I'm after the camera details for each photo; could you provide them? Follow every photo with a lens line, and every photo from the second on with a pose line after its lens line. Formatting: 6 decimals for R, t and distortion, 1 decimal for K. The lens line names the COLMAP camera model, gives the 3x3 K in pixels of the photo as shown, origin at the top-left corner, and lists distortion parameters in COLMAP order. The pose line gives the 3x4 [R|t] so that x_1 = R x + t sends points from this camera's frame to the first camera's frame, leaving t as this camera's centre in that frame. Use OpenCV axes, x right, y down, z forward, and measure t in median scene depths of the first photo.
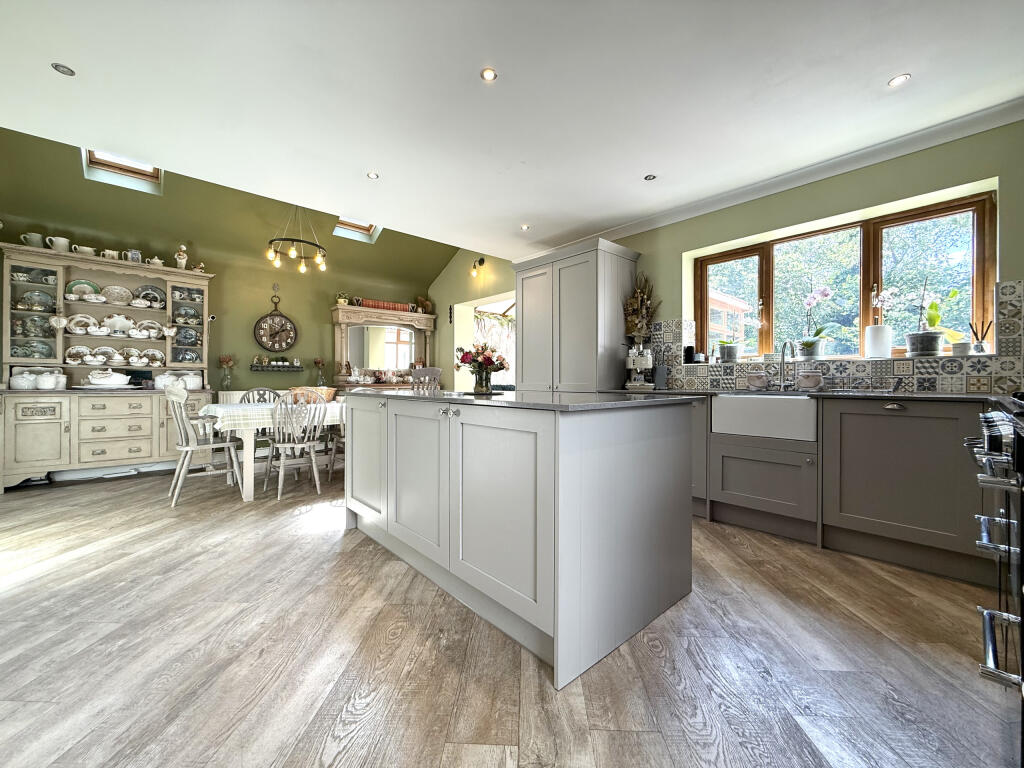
lens RADIAL K [[410.1, 0, 507.8], [0, 410.1, 383.1], [0, 0, 1]] dist [-0.001323, -0.000082]
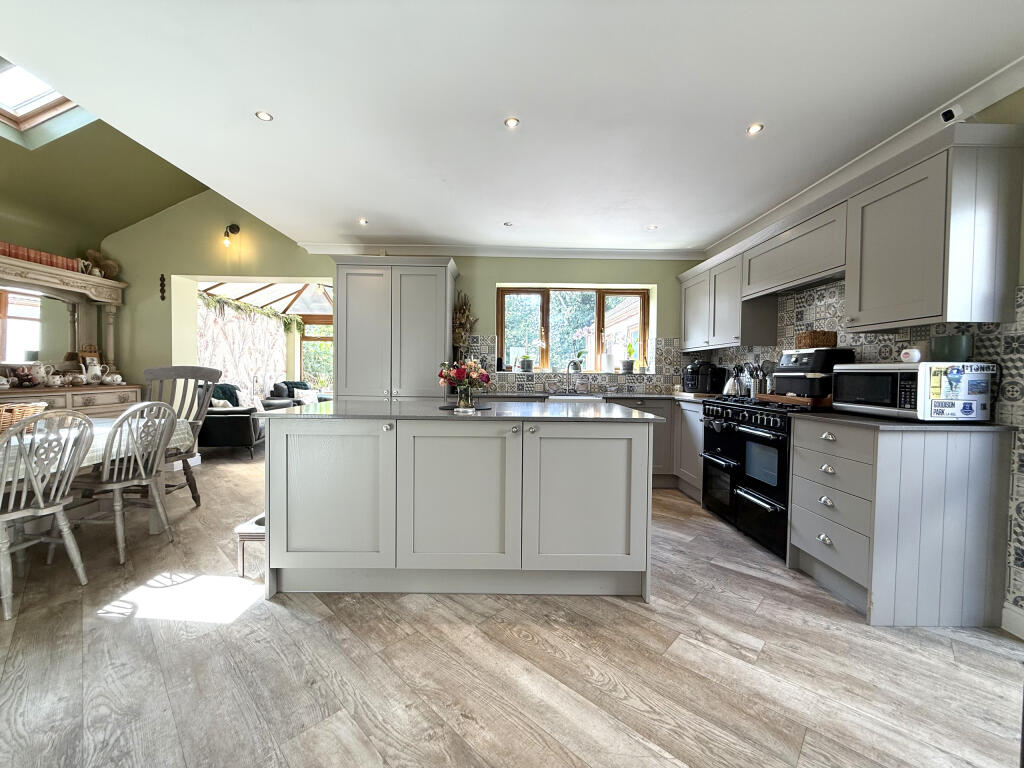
lens RADIAL K [[408.6, 0, 509.7], [0, 408.6, 384.4], [0, 0, 1]] dist [-0.000286, -0.000073]
pose [[0.654437, -0.013940, 0.755988, -0.632878], [-0.008078, 0.999644, 0.025426, -0.050778], [-0.756074, -0.022746, 0.654091, 0.187359]]
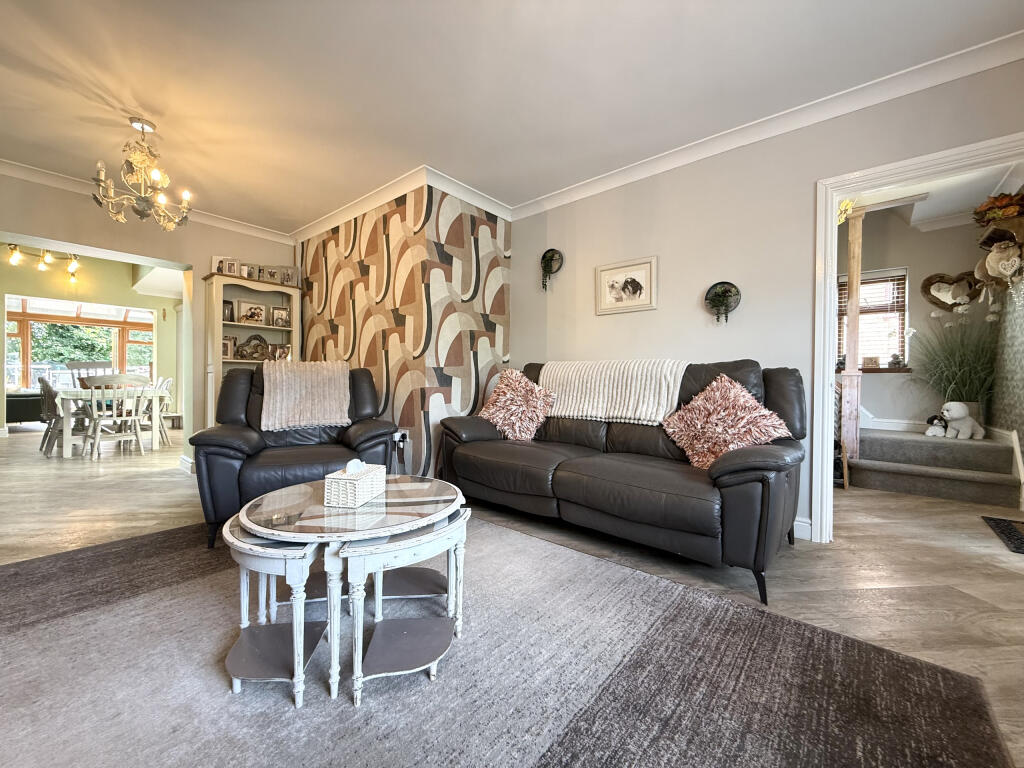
lens RADIAL K [[410.1, 0, 507.8], [0, 410.1, 383.1], [0, 0, 1]] dist [-0.001323, -0.000082]
pose [[-0.135492, -0.009254, 0.990735, -2.844012], [-0.008039, 0.999934, 0.008241, 0.012808], [-0.990746, -0.006848, -0.135558, -0.166367]]
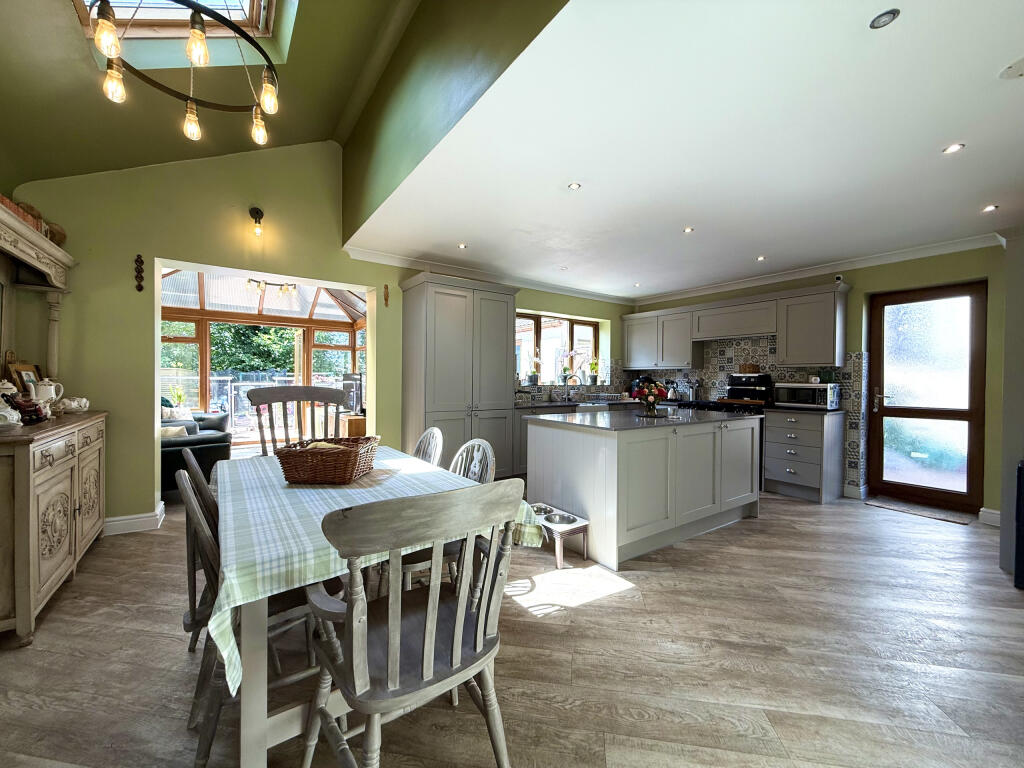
lens RADIAL K [[410.1, 0, 507.8], [0, 410.1, 383.1], [0, 0, 1]] dist [-0.001323, -0.000082]
pose [[0.120439, -0.010457, 0.992666, -1.315105], [-0.004839, 0.999926, 0.011121, -0.088656], [-0.992709, -0.006142, 0.120379, 1.092586]]
